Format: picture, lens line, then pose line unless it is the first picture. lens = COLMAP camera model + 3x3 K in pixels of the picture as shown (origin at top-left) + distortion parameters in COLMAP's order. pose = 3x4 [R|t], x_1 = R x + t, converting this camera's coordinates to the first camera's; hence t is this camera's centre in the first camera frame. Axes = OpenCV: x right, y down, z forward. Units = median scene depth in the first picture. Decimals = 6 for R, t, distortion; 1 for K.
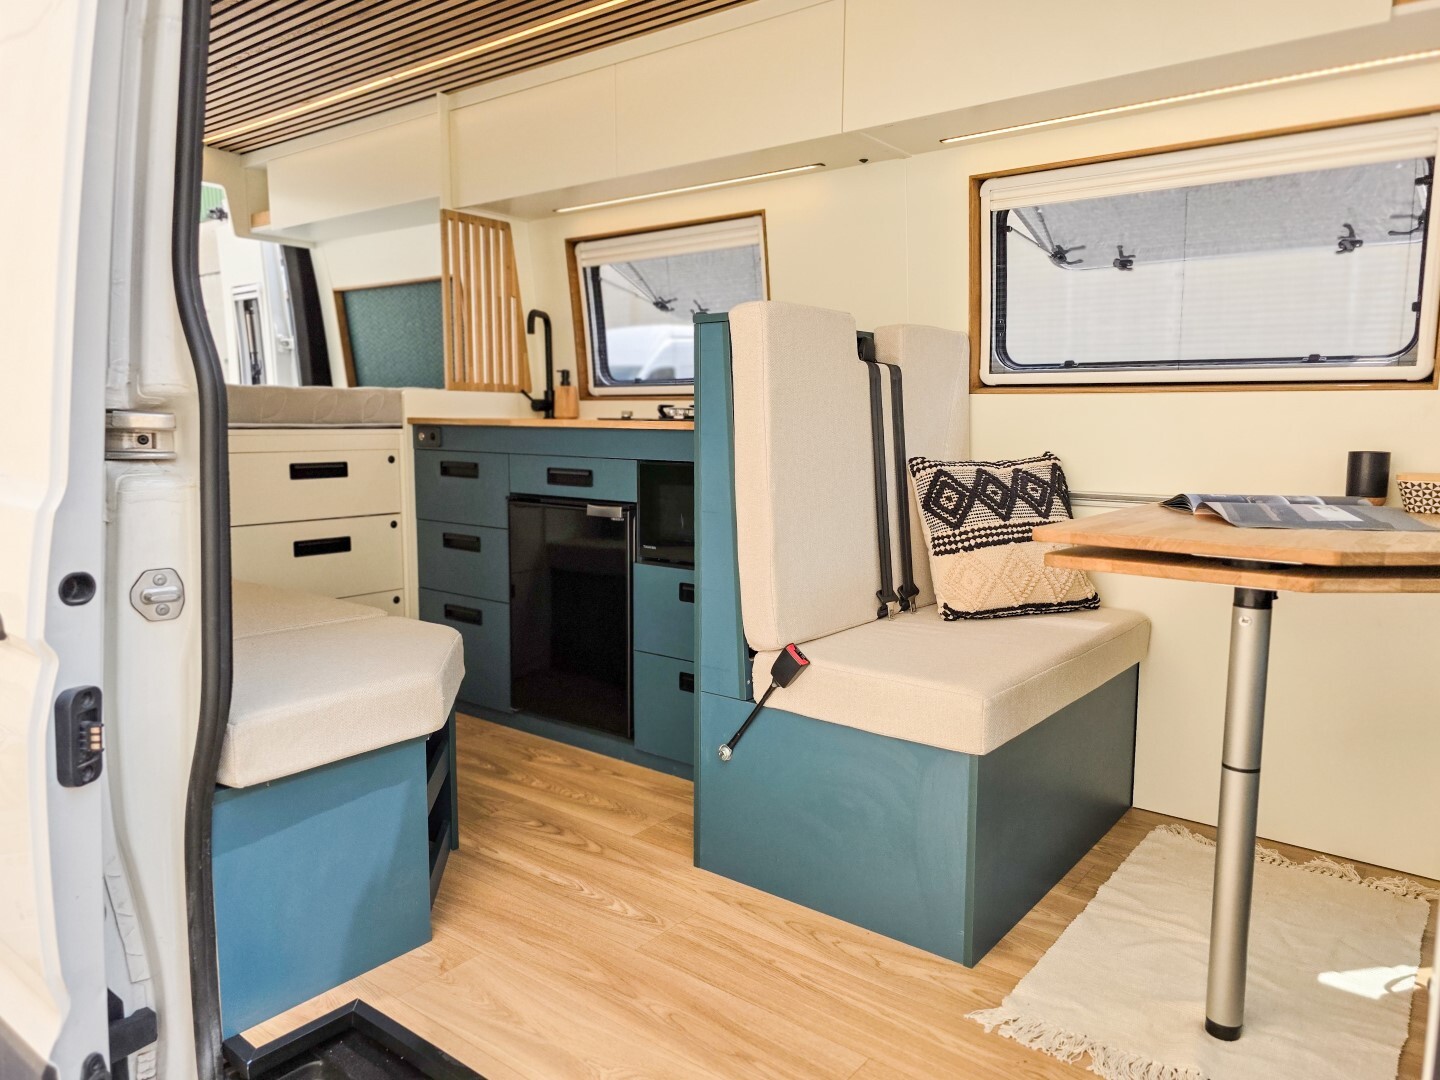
lens RADIAL K [[969.6, 0, 720.0], [0, 969.6, 540.0], [0, 0, 1]] dist [0.054388, -0.040690]
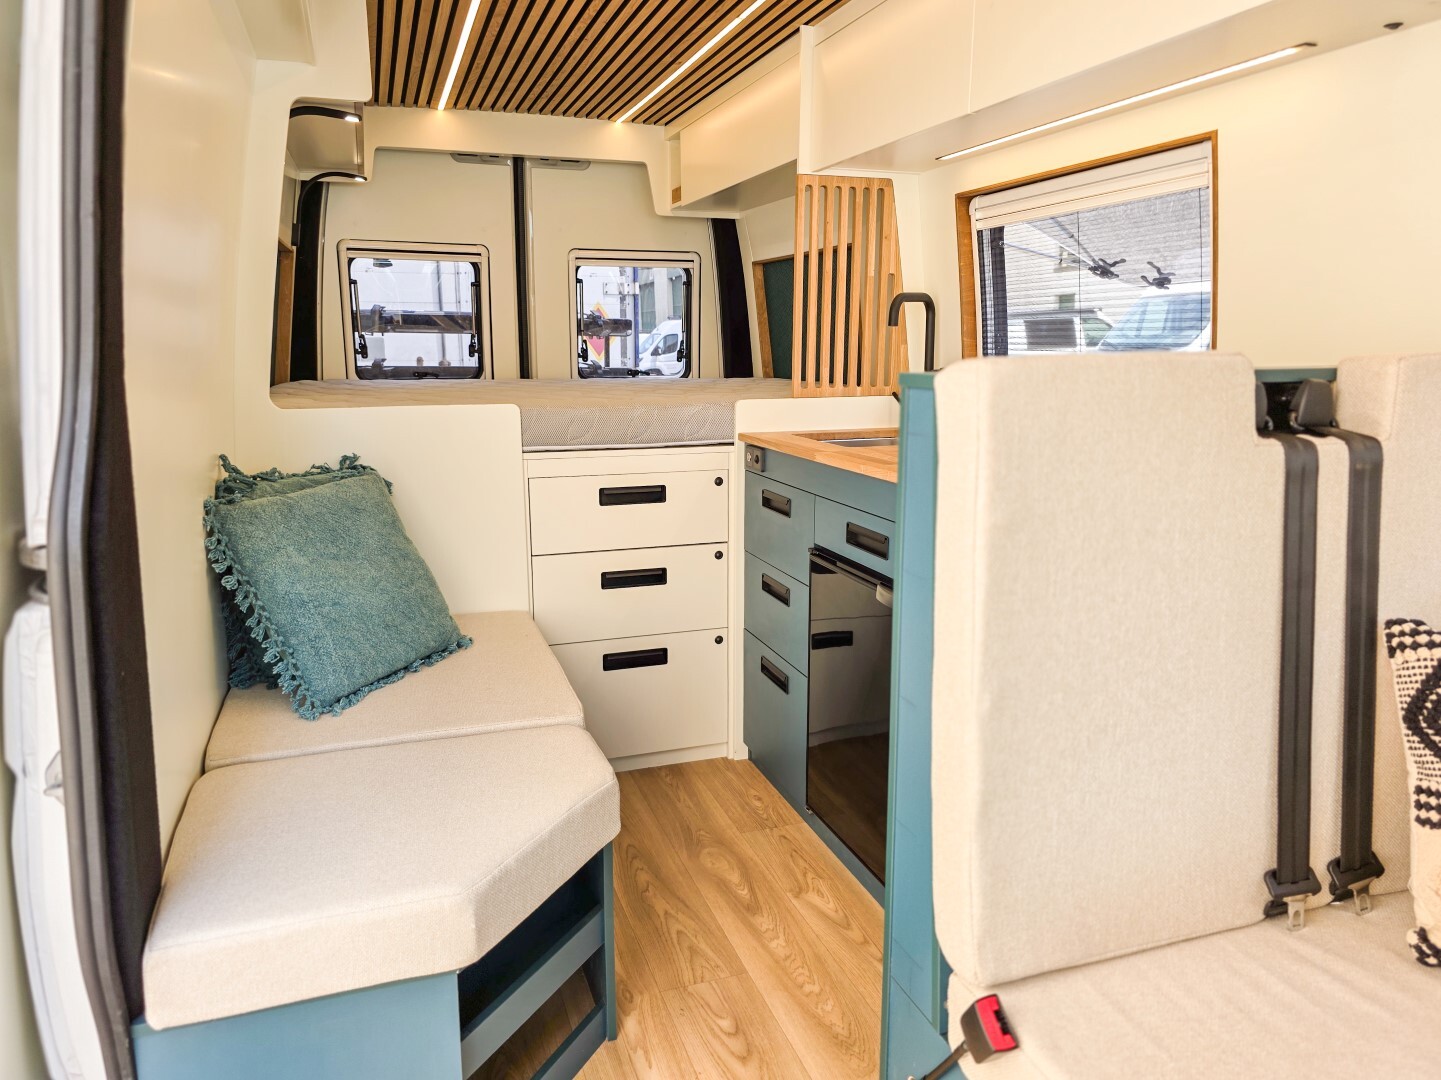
lens RADIAL K [[974.2, 0, 723.2], [0, 974.2, 530.3], [0, 0, 1]] dist [0.051872, -0.046500]
pose [[0.839141, 0.097877, -0.535036, 0.179384], [-0.061739, 0.994458, 0.085092, -0.156146], [0.540399, -0.038372, 0.840533, 0.385507]]
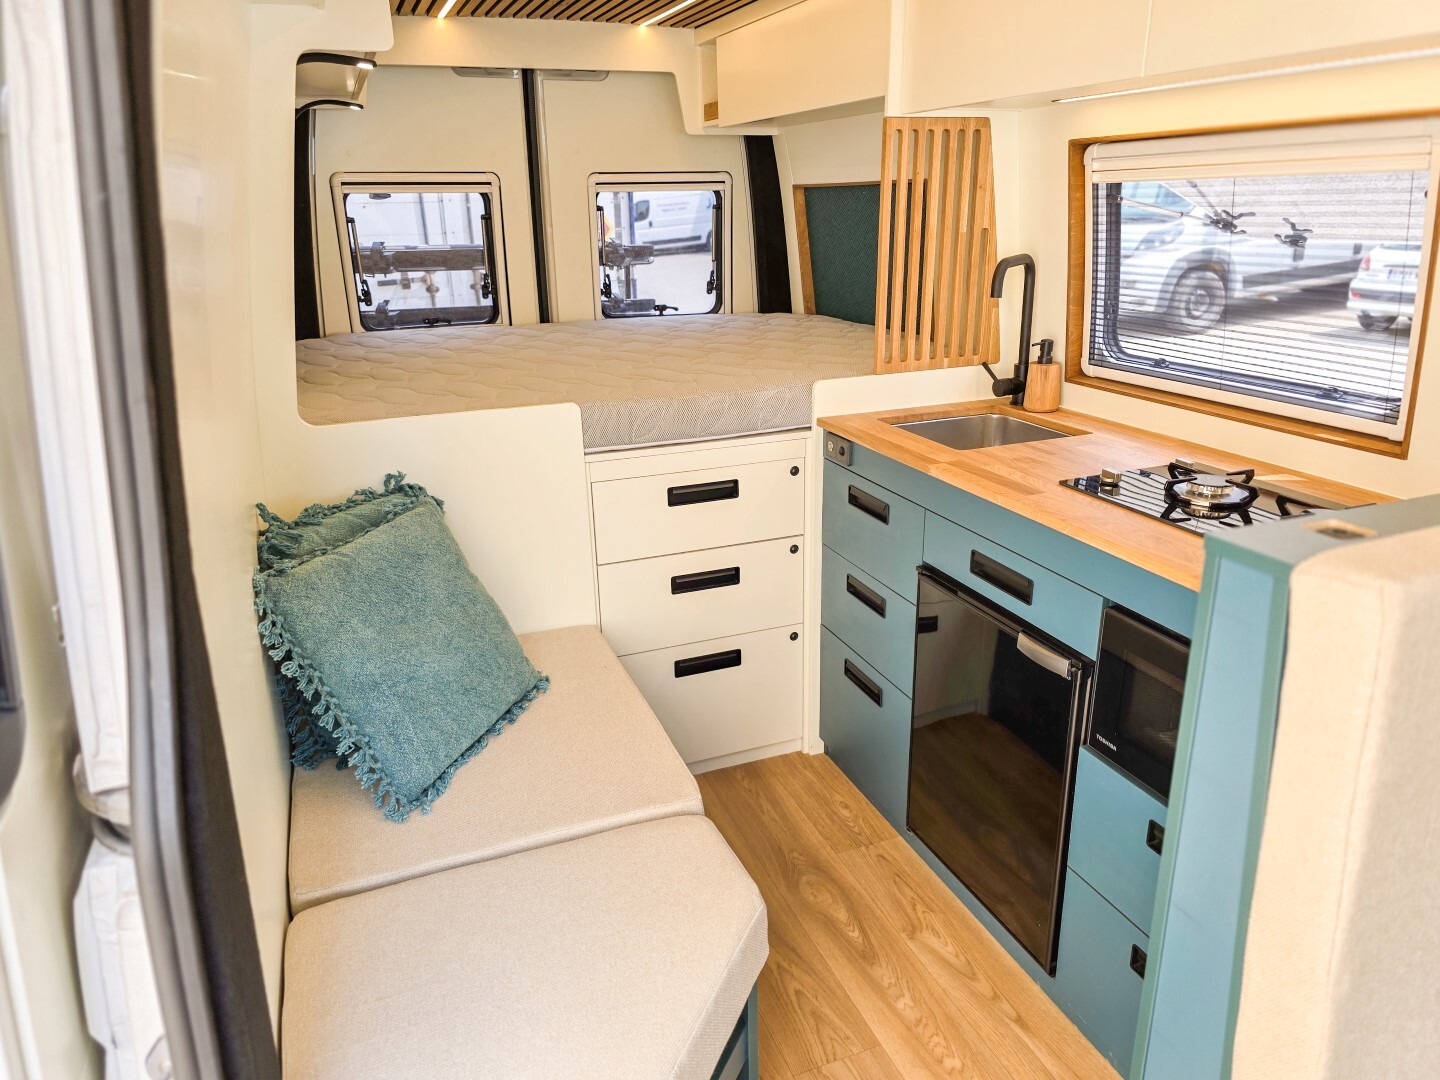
lens RADIAL K [[958.8, 0, 733.7], [0, 958.8, 533.6], [0, 0, 1]] dist [0.049014, -0.040502]
pose [[0.861471, 0.146684, -0.486160, 0.001621], [-0.040500, 0.974169, 0.222161, -0.279413], [0.506189, -0.171696, 0.845159, 0.439552]]
